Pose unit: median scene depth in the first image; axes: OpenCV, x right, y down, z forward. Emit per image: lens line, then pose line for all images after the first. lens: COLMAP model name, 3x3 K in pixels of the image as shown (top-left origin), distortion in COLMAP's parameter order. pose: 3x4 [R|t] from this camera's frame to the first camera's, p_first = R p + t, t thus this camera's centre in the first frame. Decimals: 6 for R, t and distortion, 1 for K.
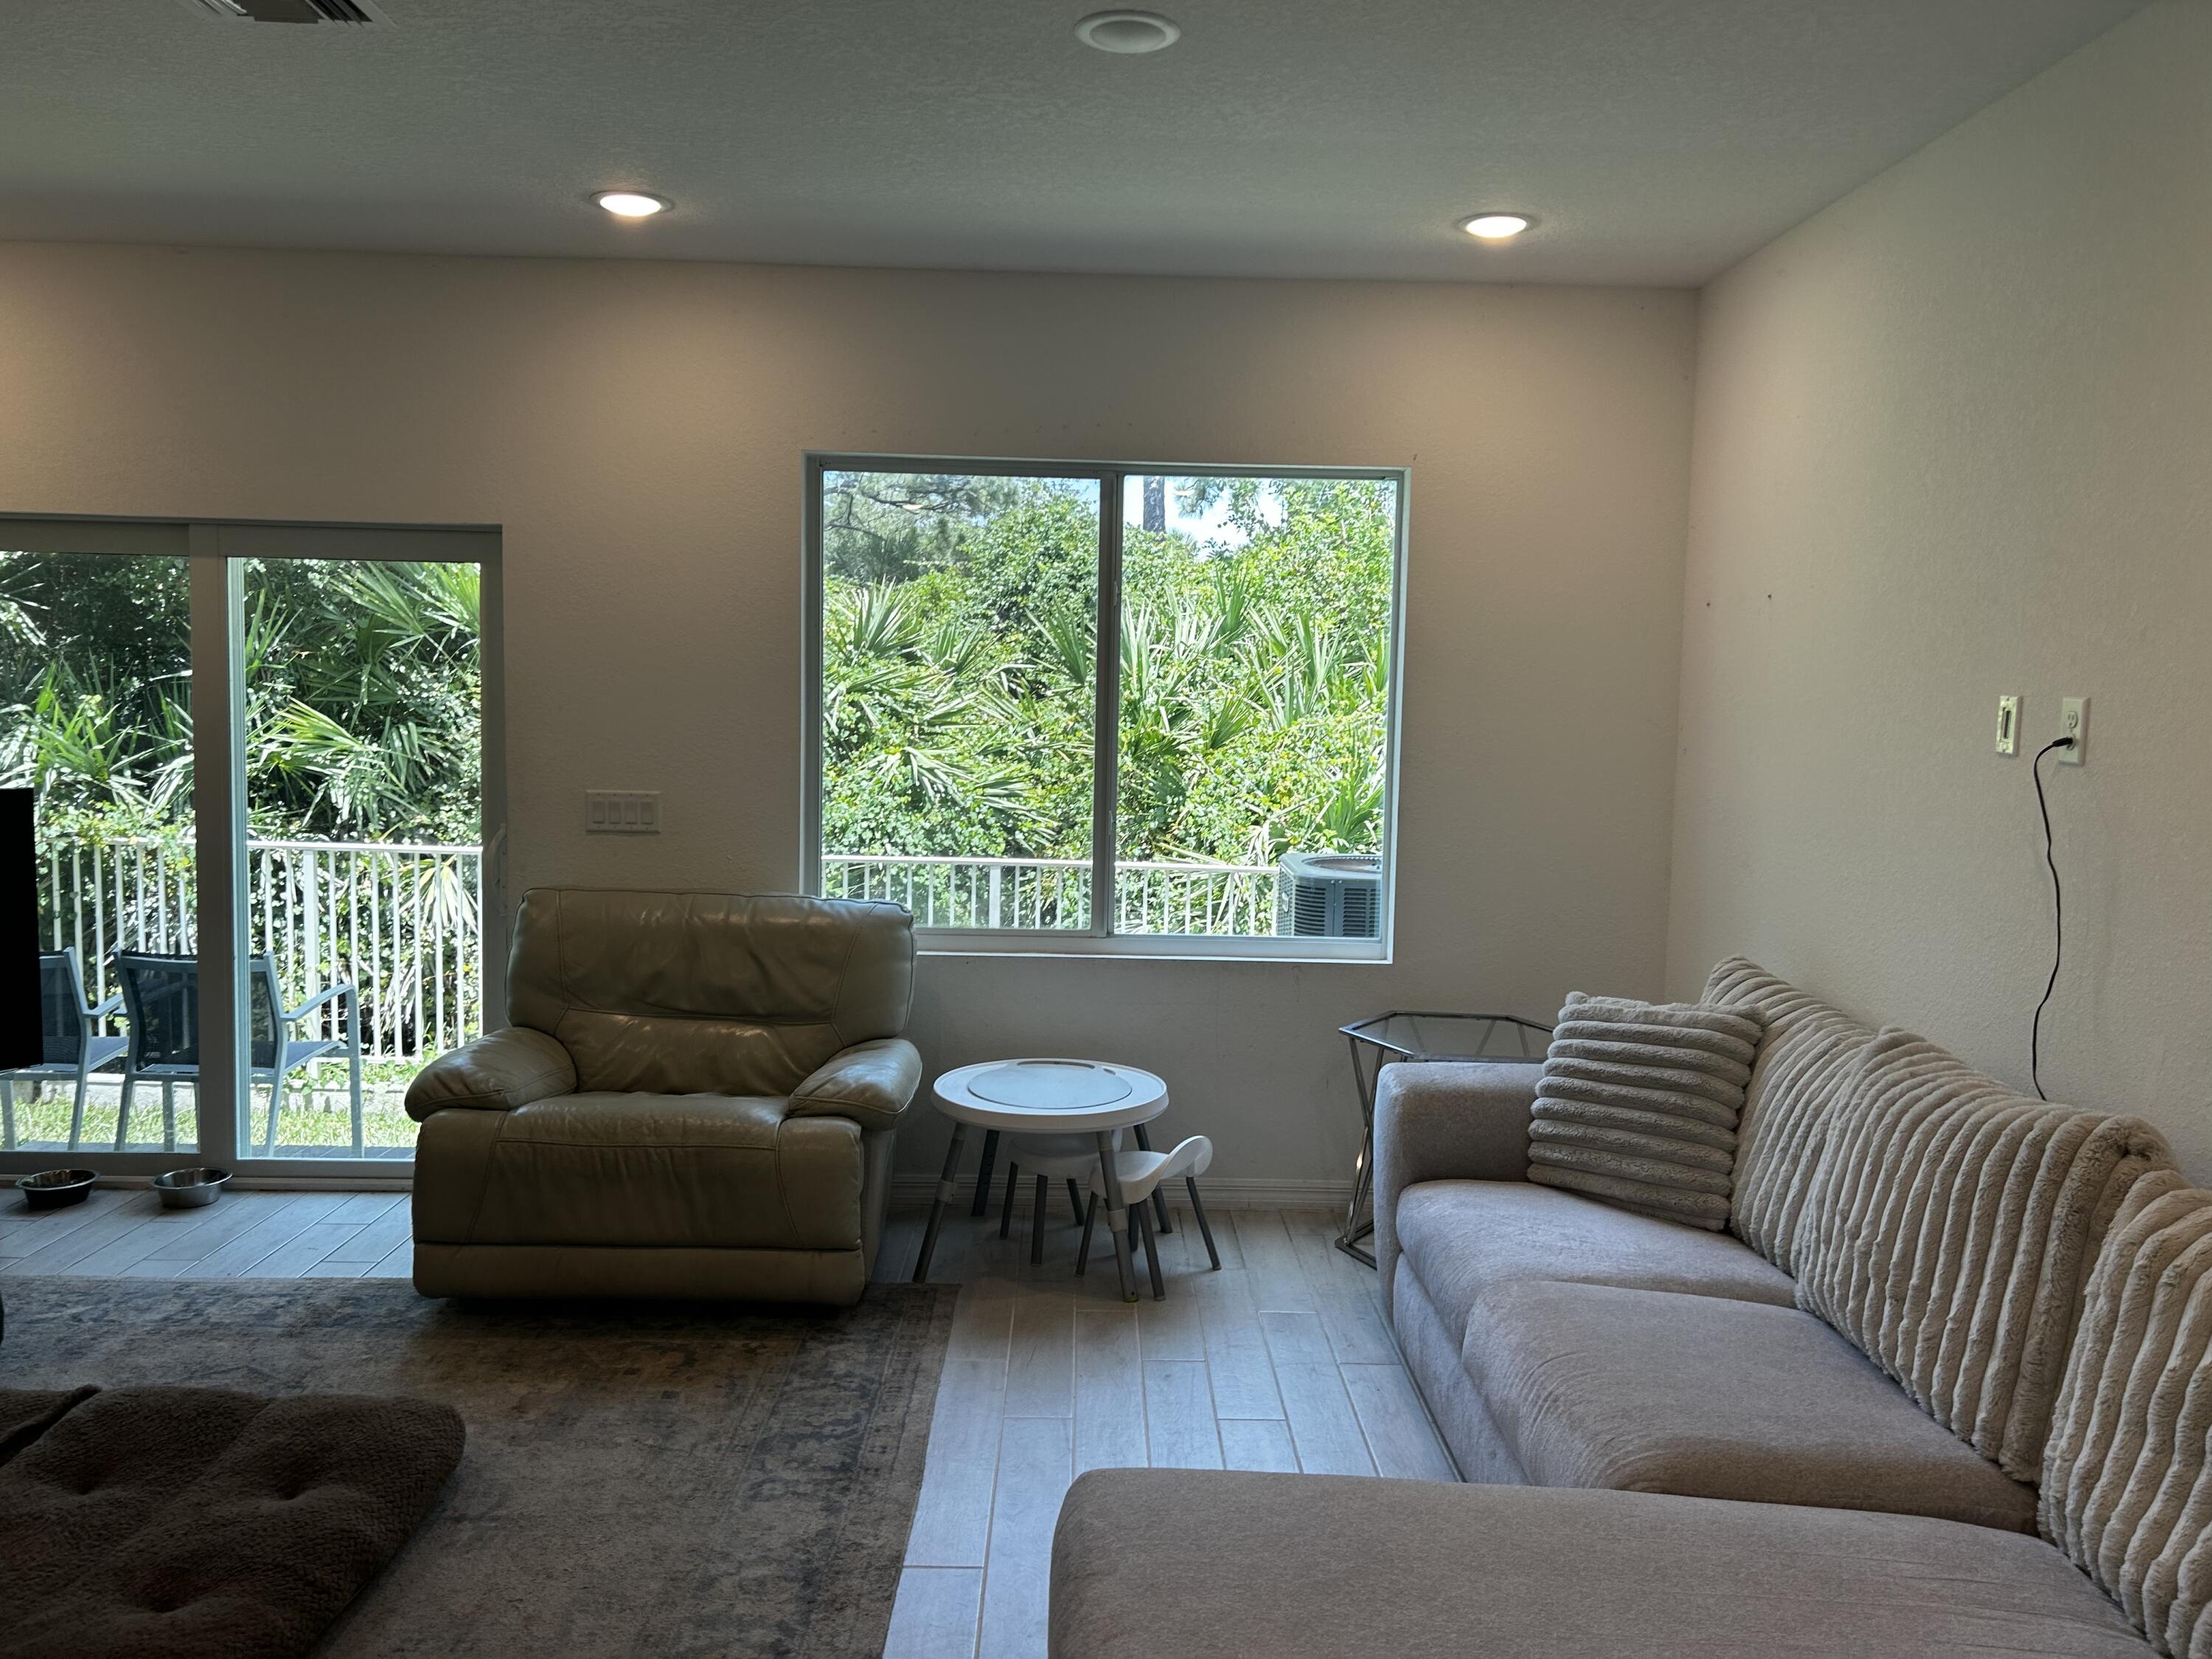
lens RADIAL K [[1666.4, 0, 1131.2], [0, 1666.4, 799.7], [0, 0, 1]] dist [0.060861, -0.063980]
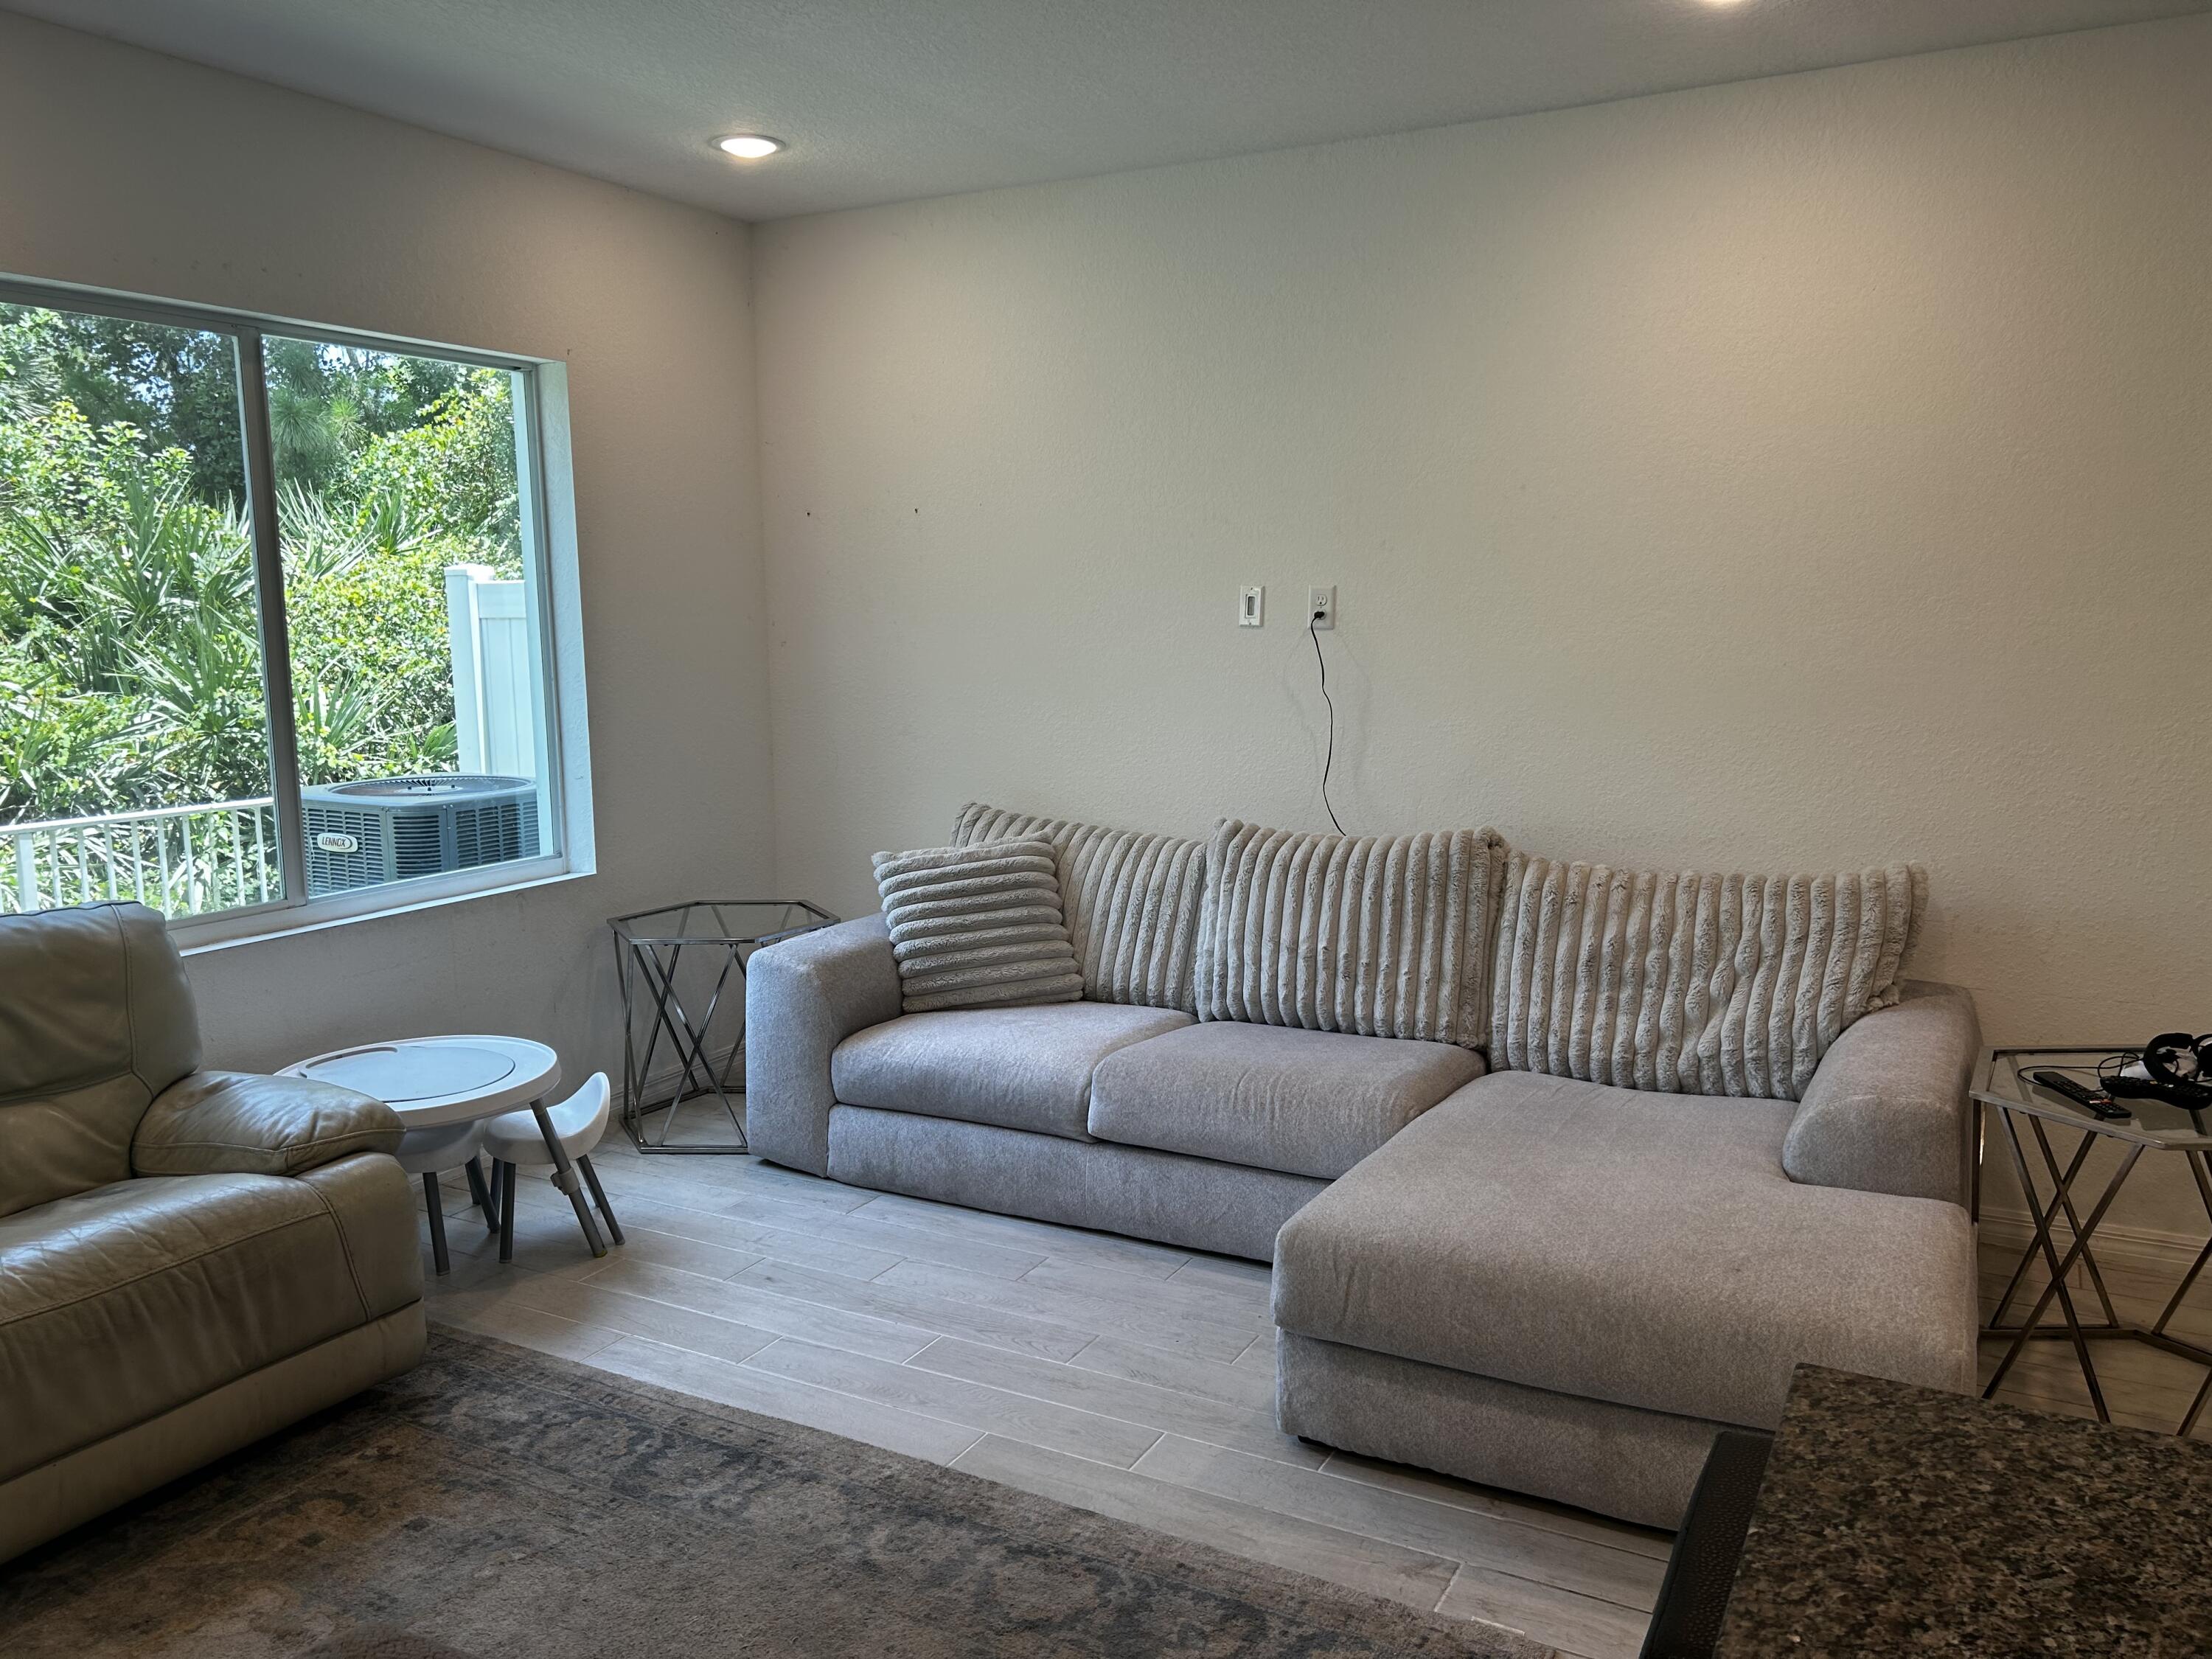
lens RADIAL K [[1666.4, 0, 1116.0], [0, 1666.4, 800.6], [0, 0, 1]] dist [0.060861, -0.063980]
pose [[0.490585, -0.134516, 0.860948, -0.591994], [0.078715, 0.990815, 0.109953, -0.031846], [-0.867831, 0.013828, 0.496667, 0.257583]]
